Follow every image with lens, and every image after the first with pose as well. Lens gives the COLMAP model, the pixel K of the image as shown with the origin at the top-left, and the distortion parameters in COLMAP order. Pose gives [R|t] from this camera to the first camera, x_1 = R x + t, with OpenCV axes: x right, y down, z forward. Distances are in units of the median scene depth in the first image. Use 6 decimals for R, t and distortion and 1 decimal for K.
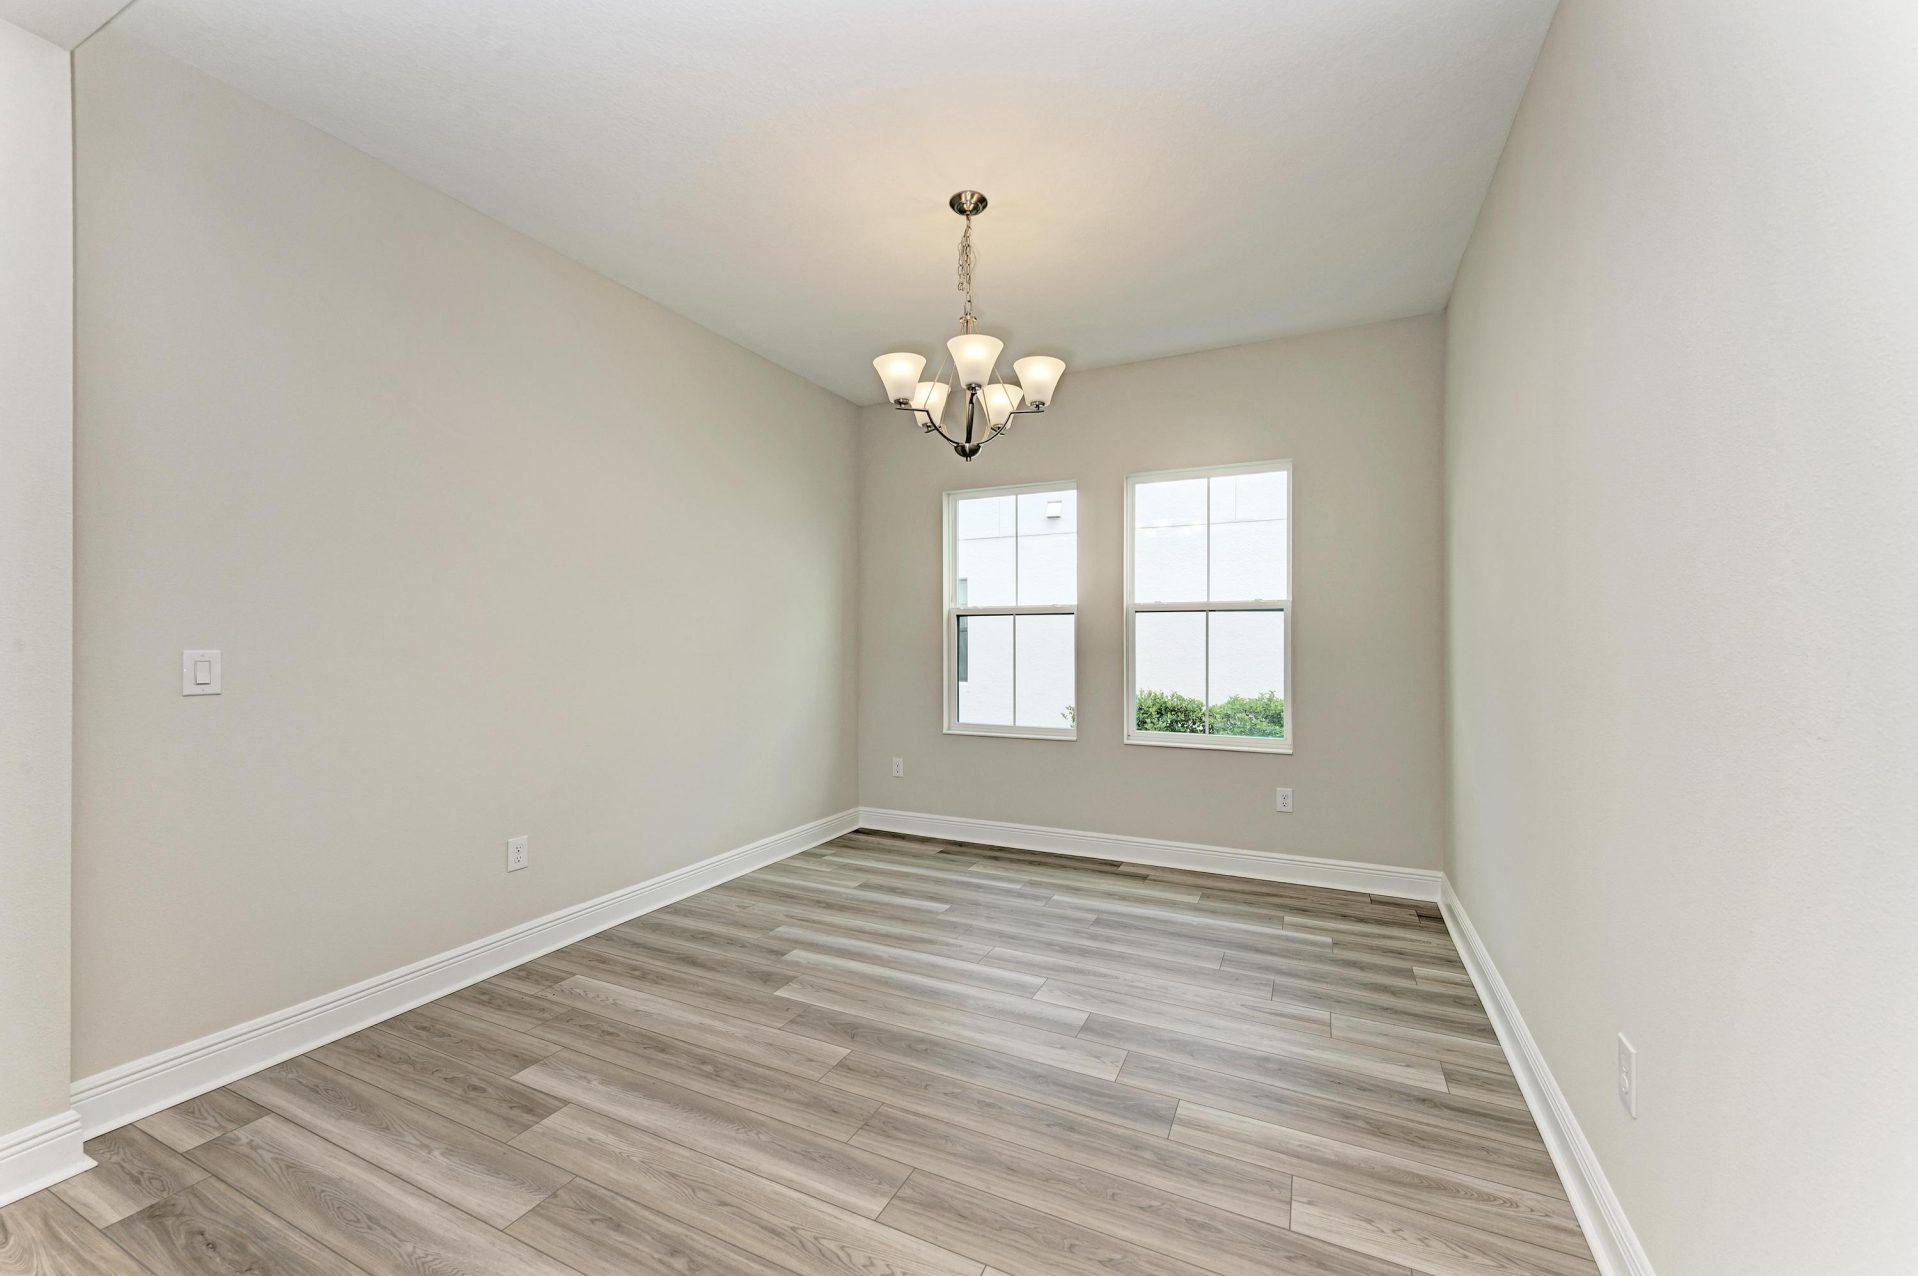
lens RADIAL K [[754.4, 0, 959.0], [0, 754.4, 638.0], [0, 0, 1]] dist [0.002750, -0.000157]
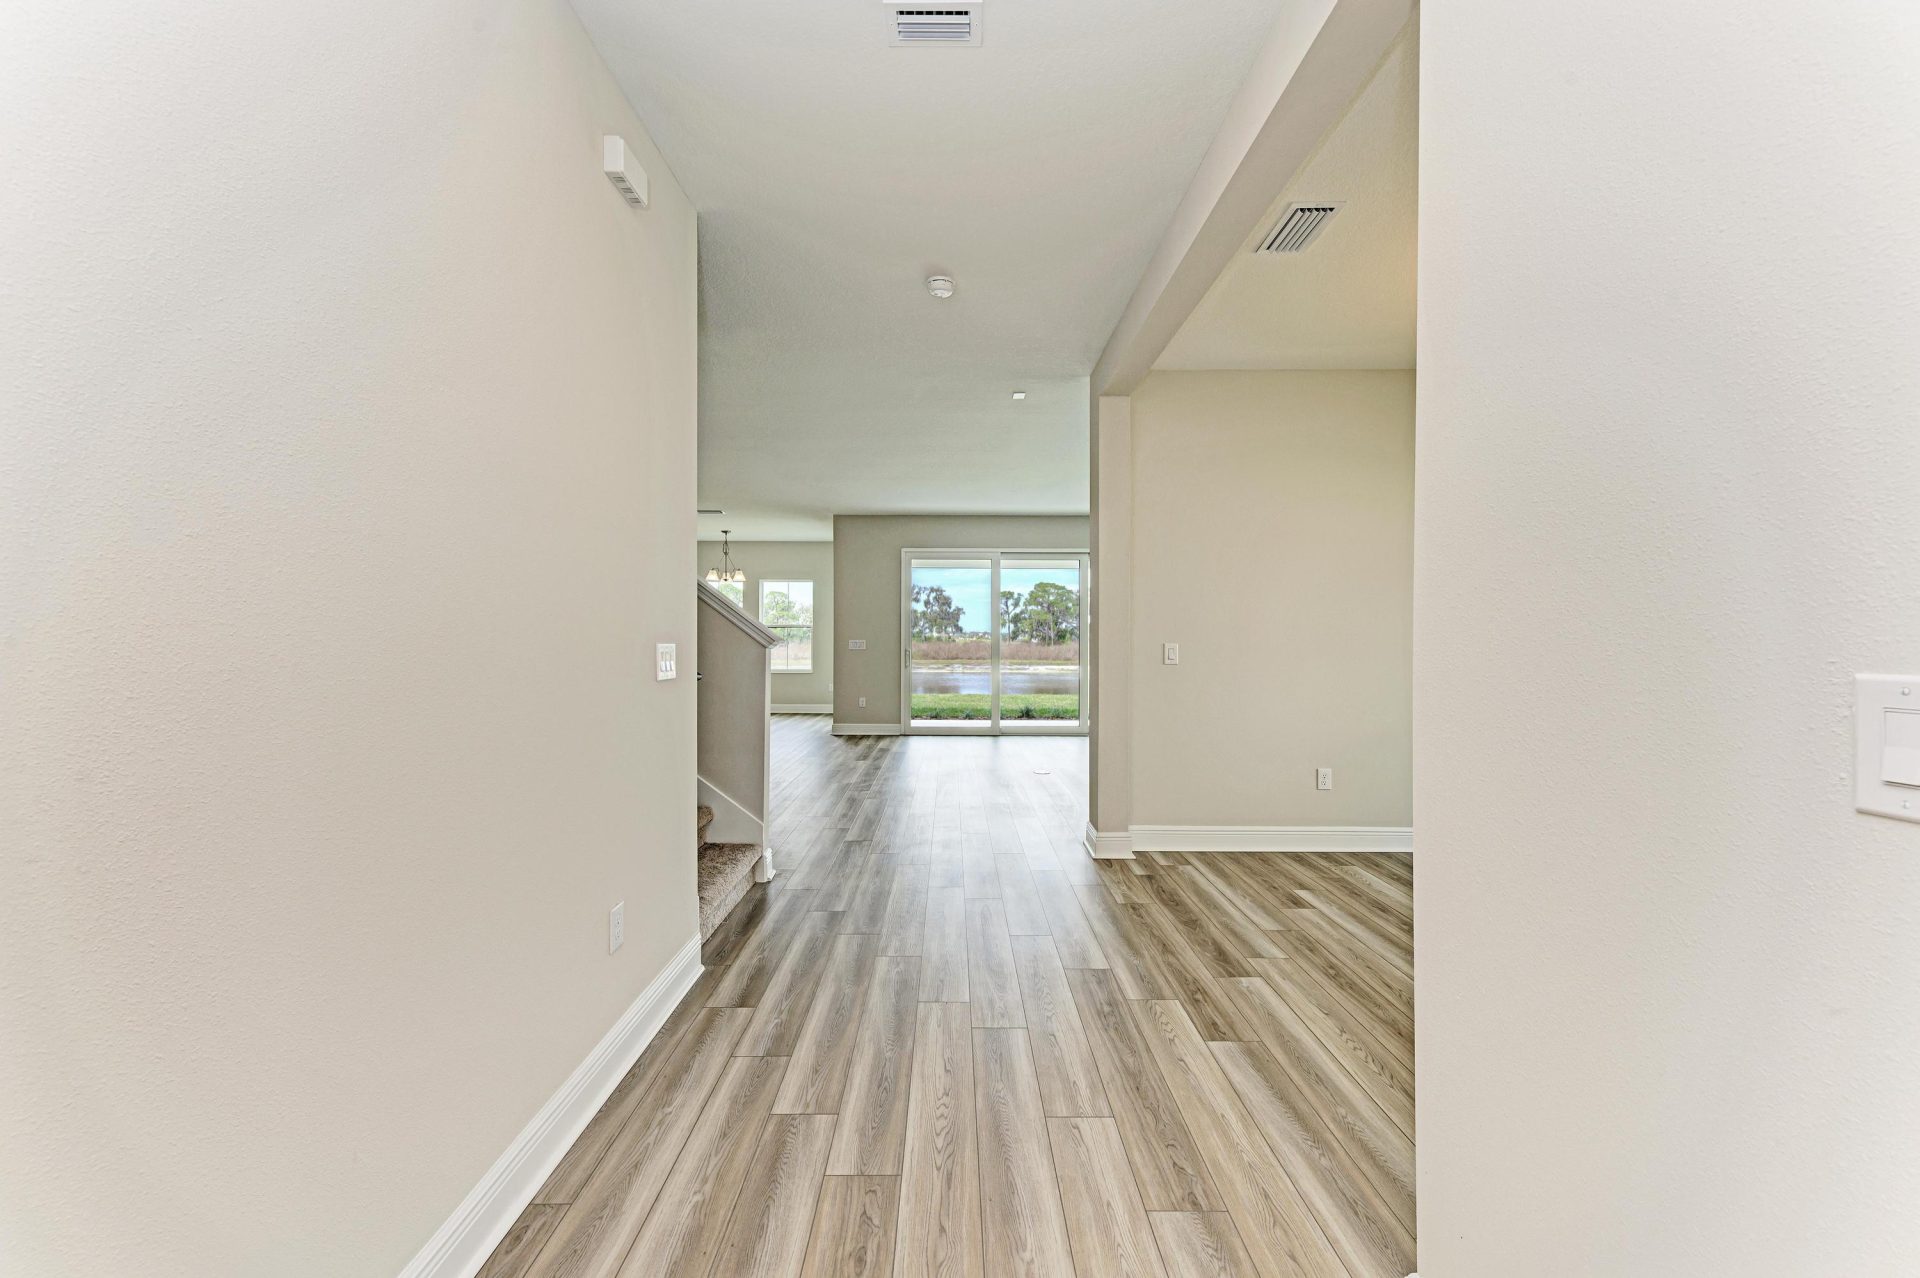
lens RADIAL K [[768.5, 0, 960.0], [0, 768.5, 639.0], [0, 0, 1]] dist [0.024772, -0.000347]
pose [[0.442332, 0.004620, -0.896839, 0.495168], [-0.001059, 0.999989, 0.004630, -0.004971], [0.896851, -0.001098, 0.442332, -0.356485]]
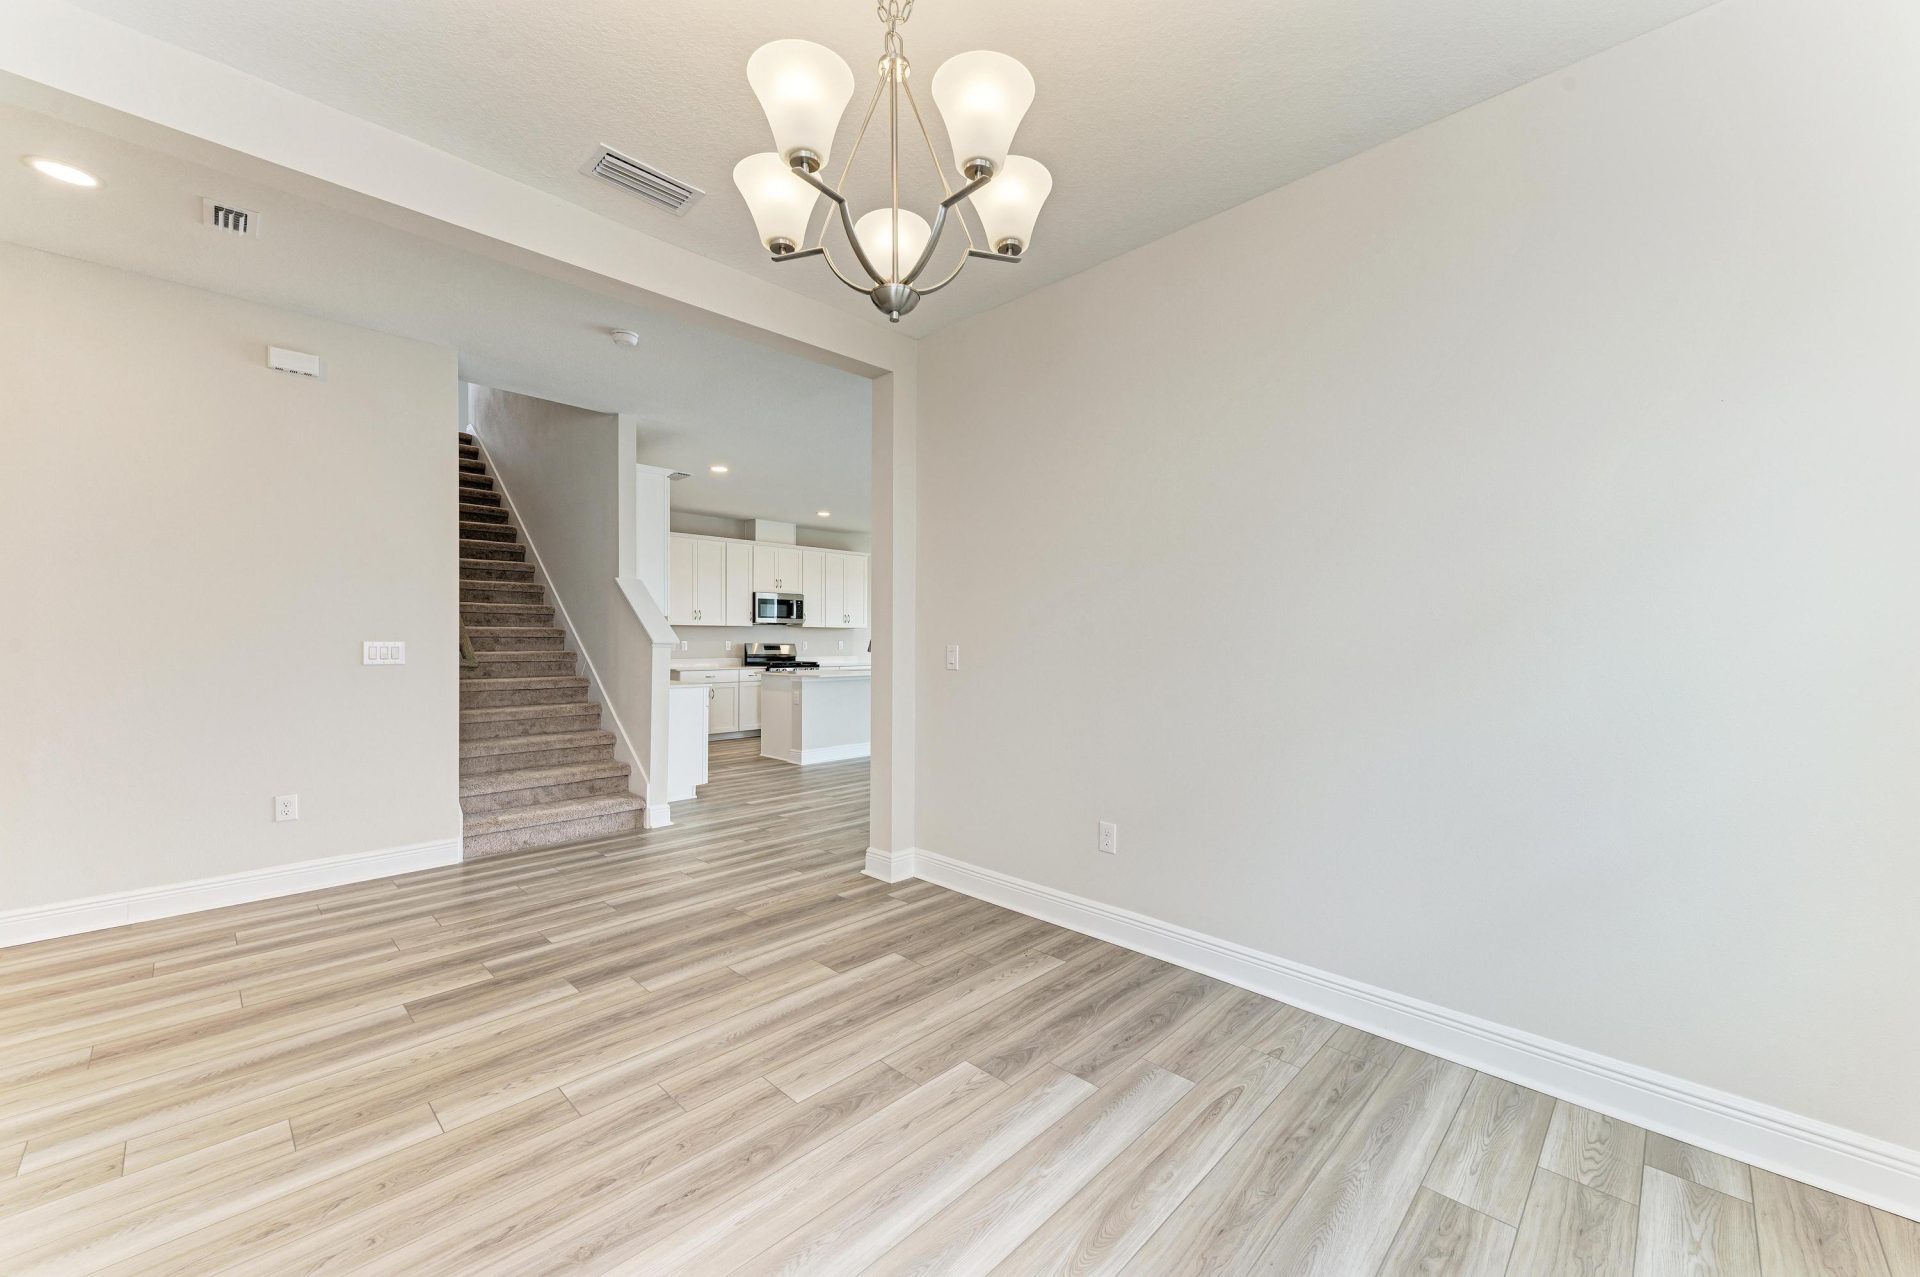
lens RADIAL K [[721.9, 0, 960.0], [0, 721.9, 638.5], [0, 0, 1]] dist [0.008169, -0.000034]
pose [[-0.311551, -0.003662, -0.950222, 0.480131], [0.000598, 0.999992, -0.004050, 0.001502], [0.950229, -0.001830, -0.311547, 1.136729]]
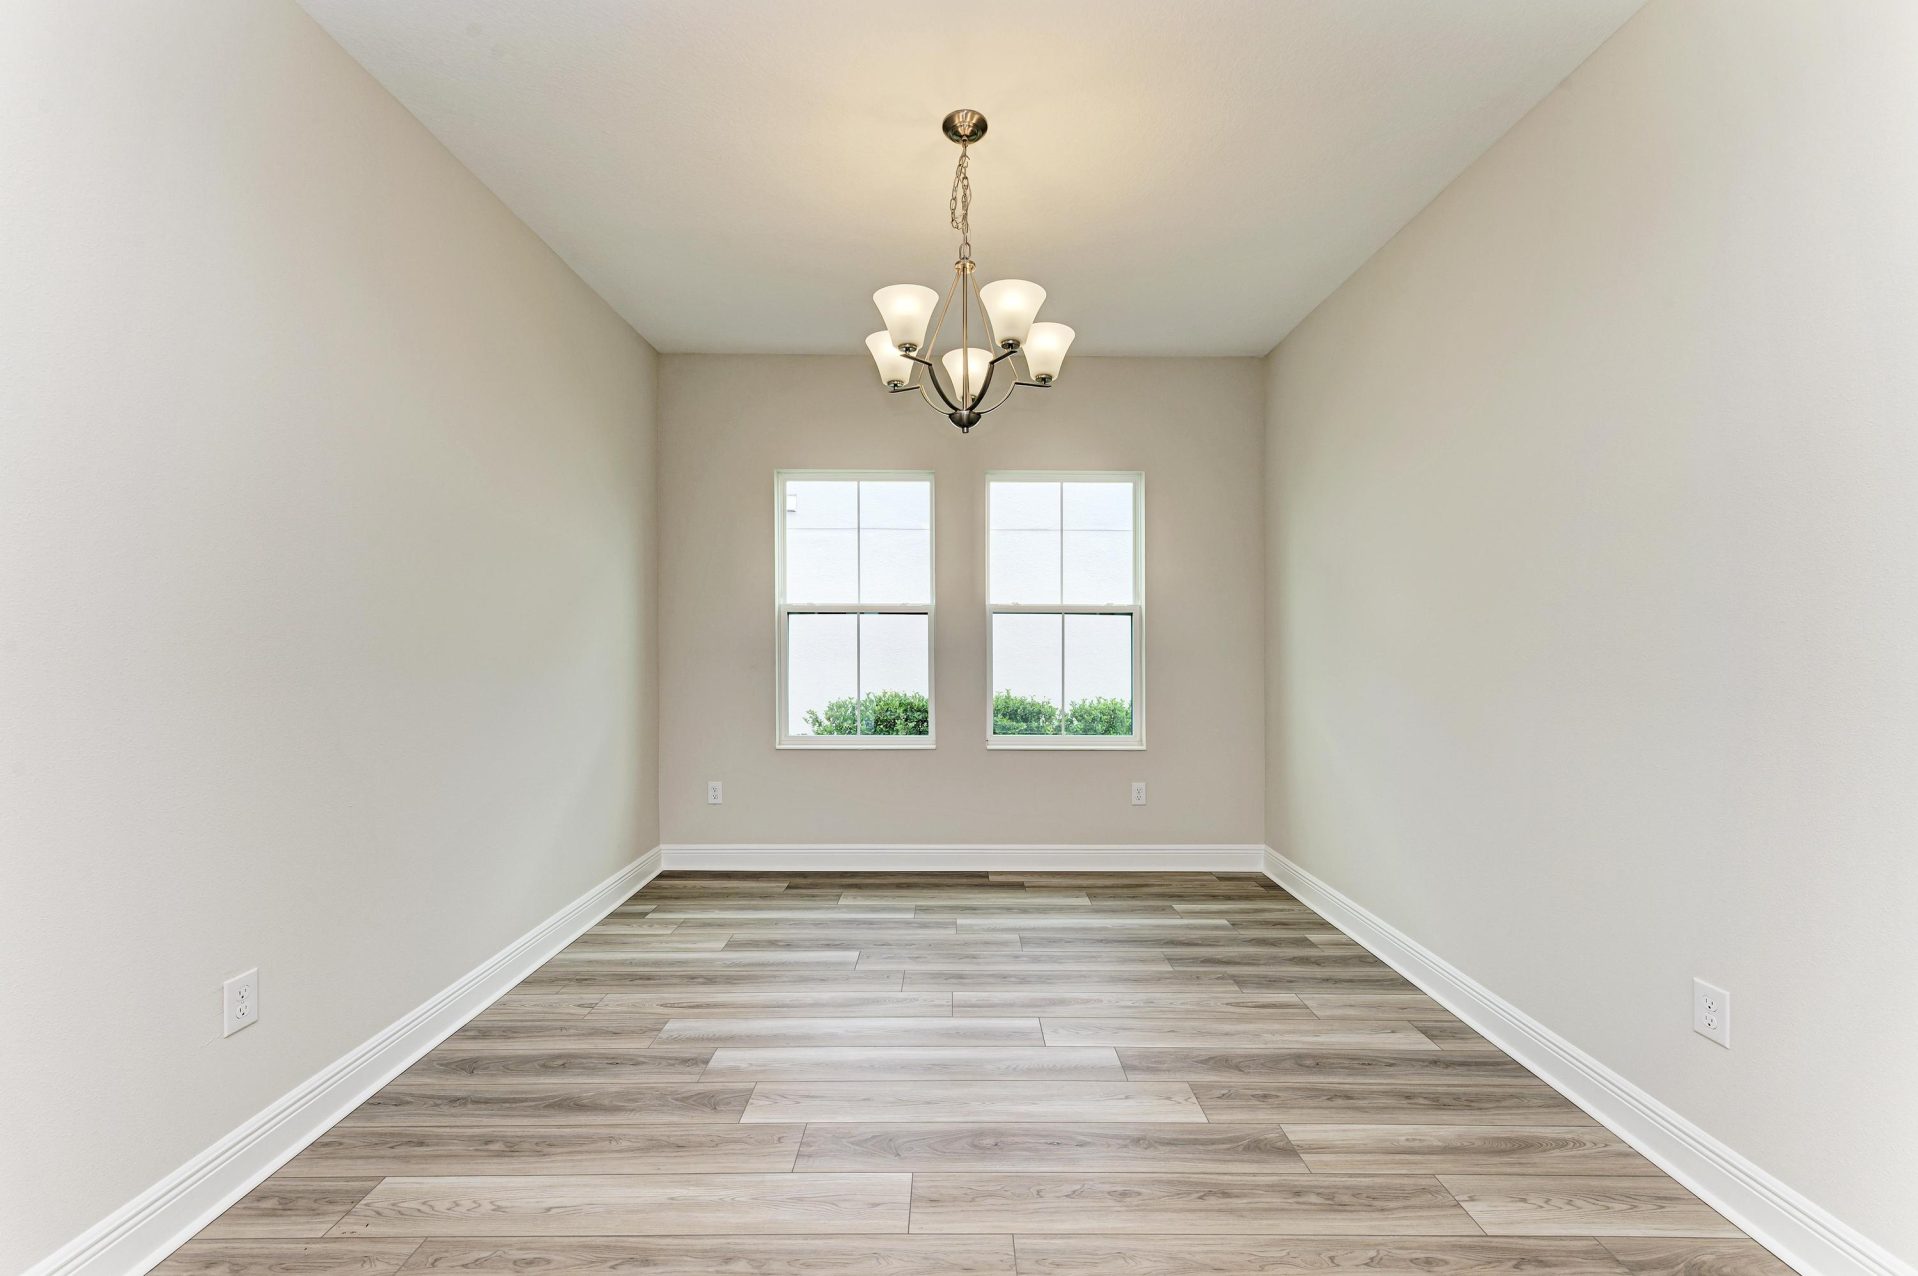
lens RADIAL K [[746.4, 0, 960.5], [0, 746.4, 646.0], [0, 0, 1]] dist [0.008789, -0.000296]
pose [[0.897223, 0.000591, 0.441577, -0.342801], [-0.005010, 0.999948, 0.008841, -0.000874], [-0.441549, -0.010144, 0.897180, 0.230780]]
